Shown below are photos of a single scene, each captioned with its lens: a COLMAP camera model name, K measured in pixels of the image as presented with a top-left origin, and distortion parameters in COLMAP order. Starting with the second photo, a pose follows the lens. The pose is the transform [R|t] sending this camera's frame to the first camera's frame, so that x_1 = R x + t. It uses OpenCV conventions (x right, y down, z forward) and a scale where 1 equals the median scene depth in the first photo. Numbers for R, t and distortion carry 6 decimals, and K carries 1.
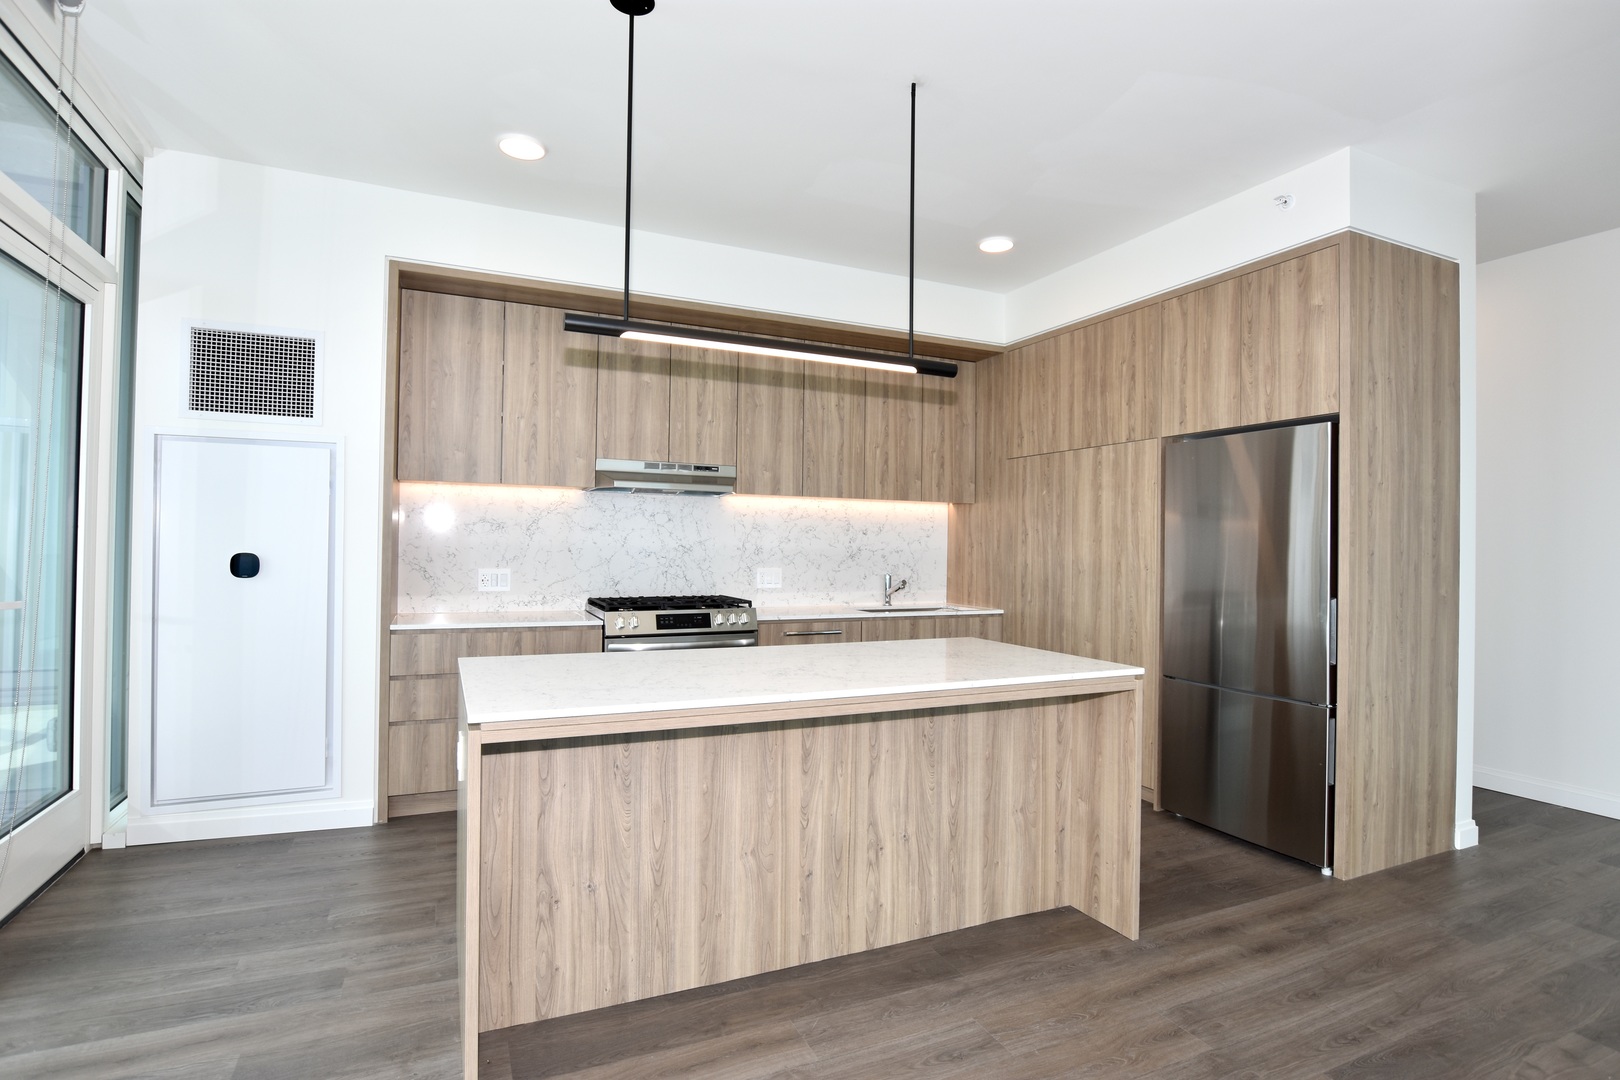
lens RADIAL K [[808.5, 0, 812.5], [0, 808.5, 538.4], [0, 0, 1]] dist [-0.024973, 0.002060]
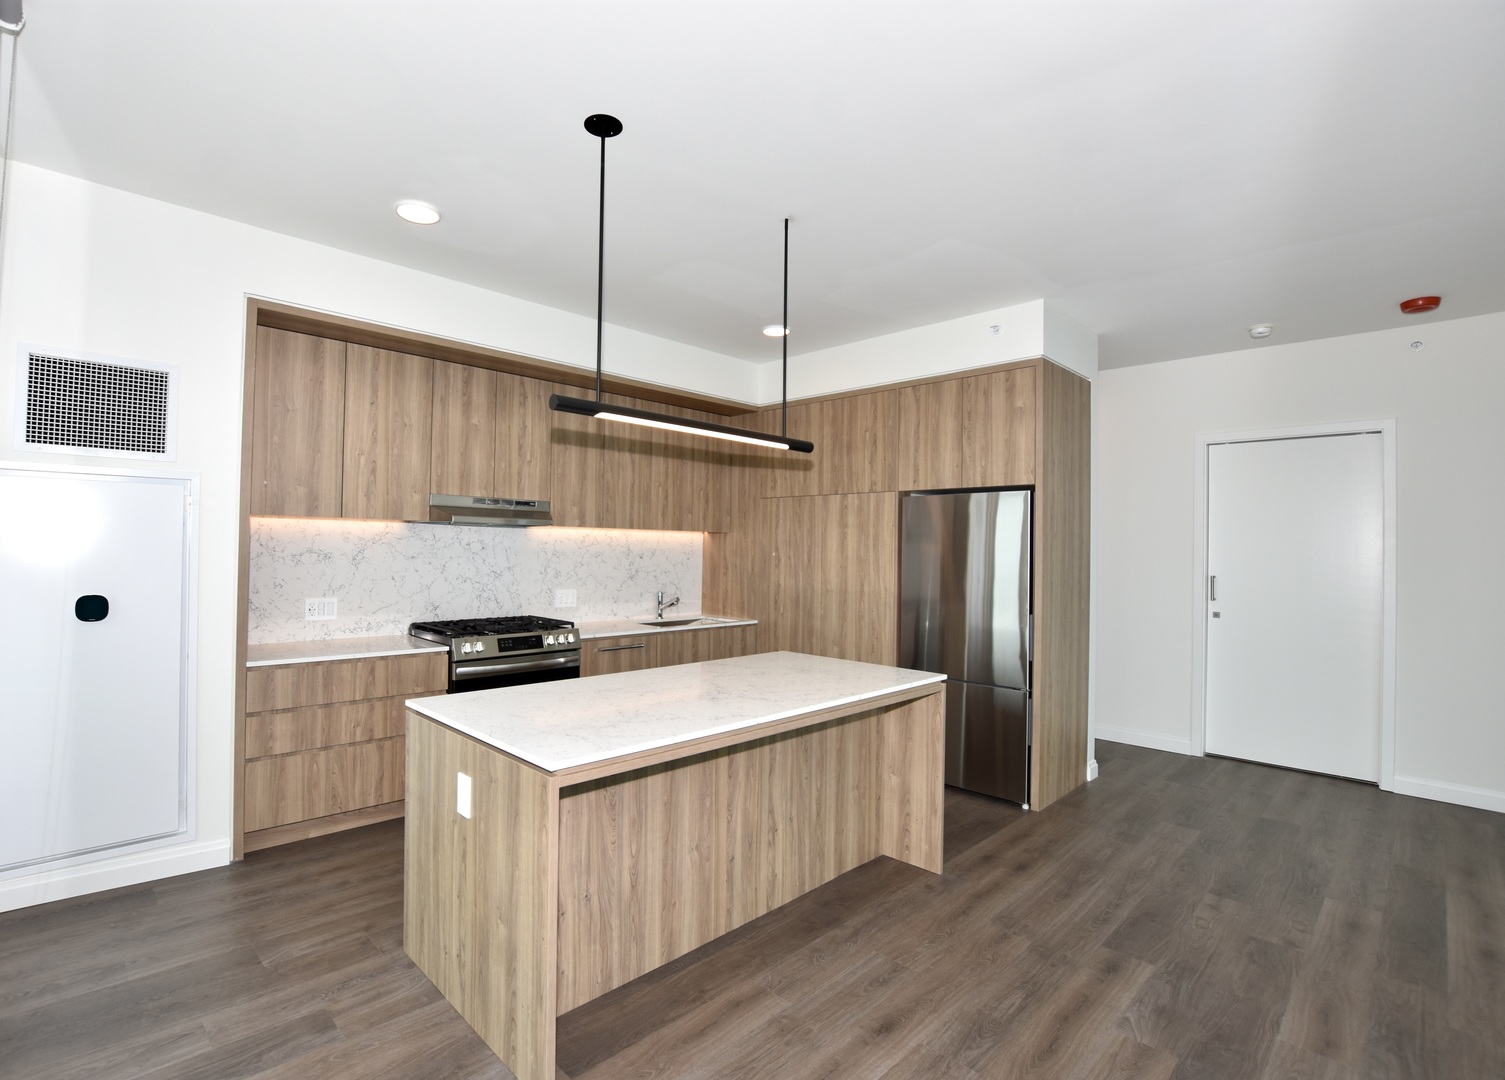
lens RADIAL K [[712.4, 0, 698.7], [0, 712.4, 538.2], [0, 0, 1]] dist [-0.035055, 0.004907]
pose [[0.949313, 0.005930, 0.314277, -0.254884], [-0.005612, 0.999982, -0.001916, -0.045732], [-0.314282, 0.000055, 0.949330, -0.007273]]
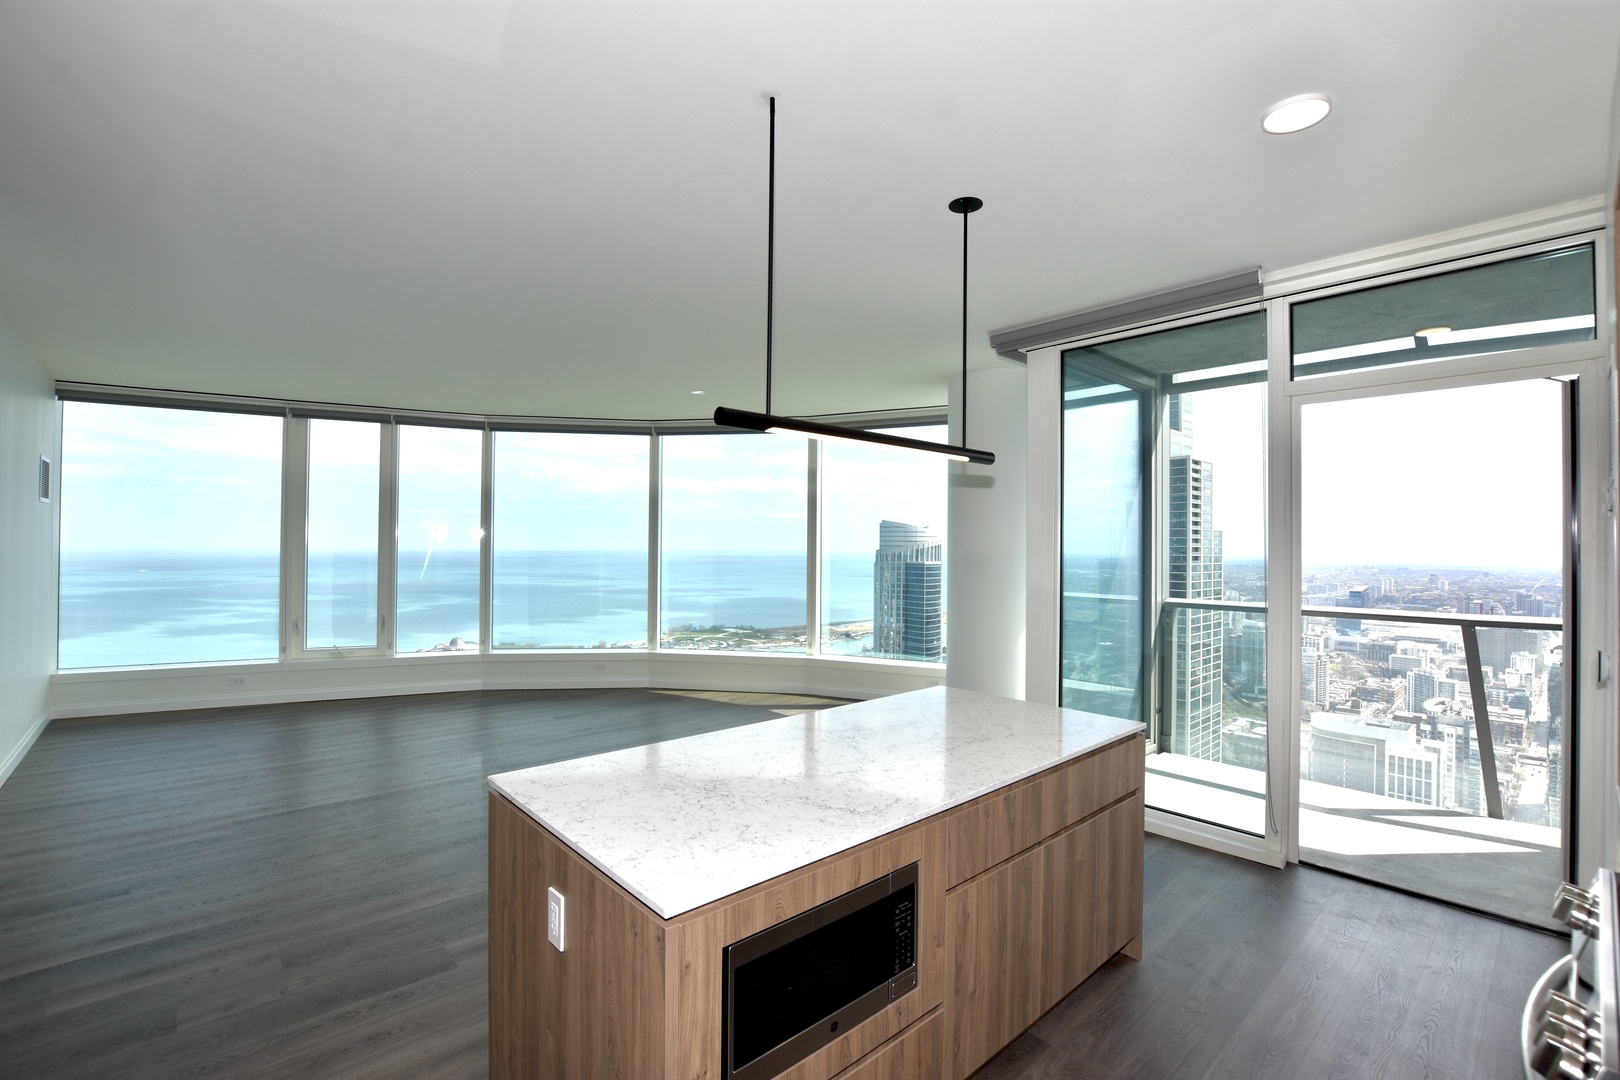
lens RADIAL K [[711.8, 0, 814.3], [0, 711.8, 539.0], [0, 0, 1]] dist [-0.033202, 0.003802]
pose [[-0.953341, -0.026715, -0.300713, 0.216502], [-0.020596, 0.999512, -0.023500, -0.053980], [0.301194, -0.016210, -0.953425, 1.256287]]
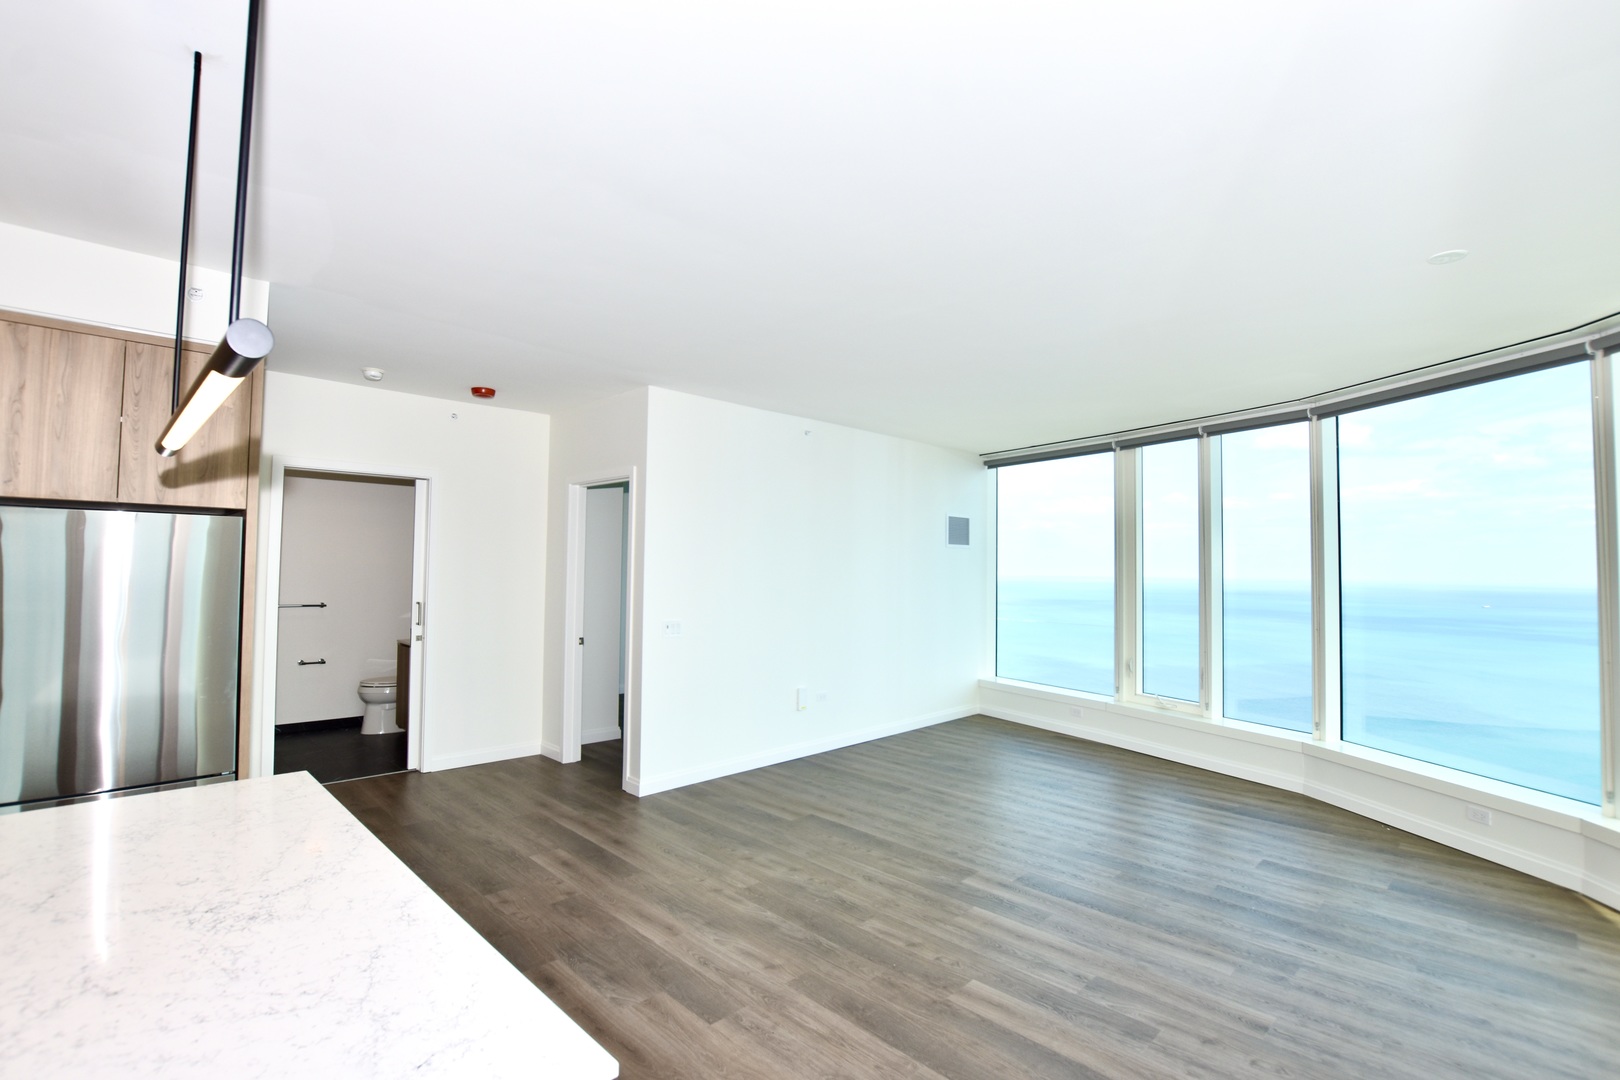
lens RADIAL K [[740.5, 0, 814.5], [0, 740.5, 537.5], [0, 0, 1]] dist [-0.034618, 0.005420]
pose [[-0.347356, 0.018827, 0.937544, -0.486229], [-0.025917, 0.999224, -0.029668, -0.088967], [-0.937375, -0.034604, -0.346599, 0.498377]]
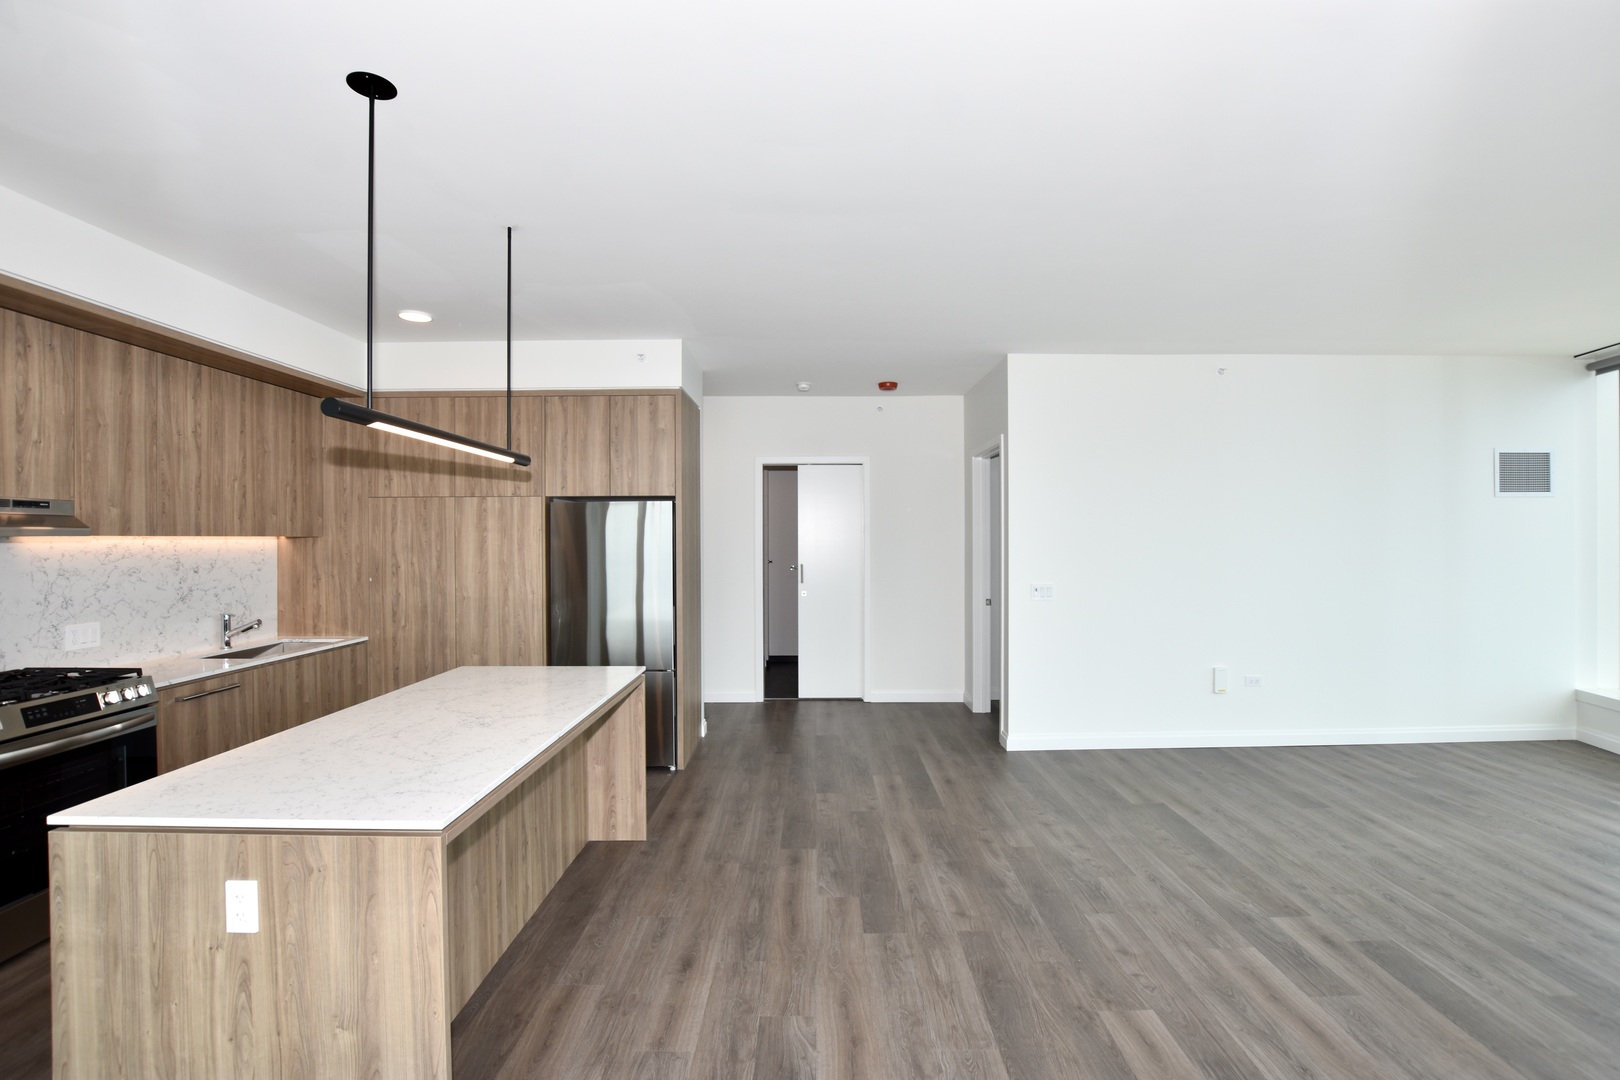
lens RADIAL K [[717.7, 0, 813.8], [0, 717.7, 539.2], [0, 0, 1]] dist [-0.035010, 0.004976]
pose [[0.420362, -0.016710, 0.907203, -0.491463], [0.002040, 0.999845, 0.017471, -0.075842], [-0.907354, -0.005493, 0.420331, 0.082010]]
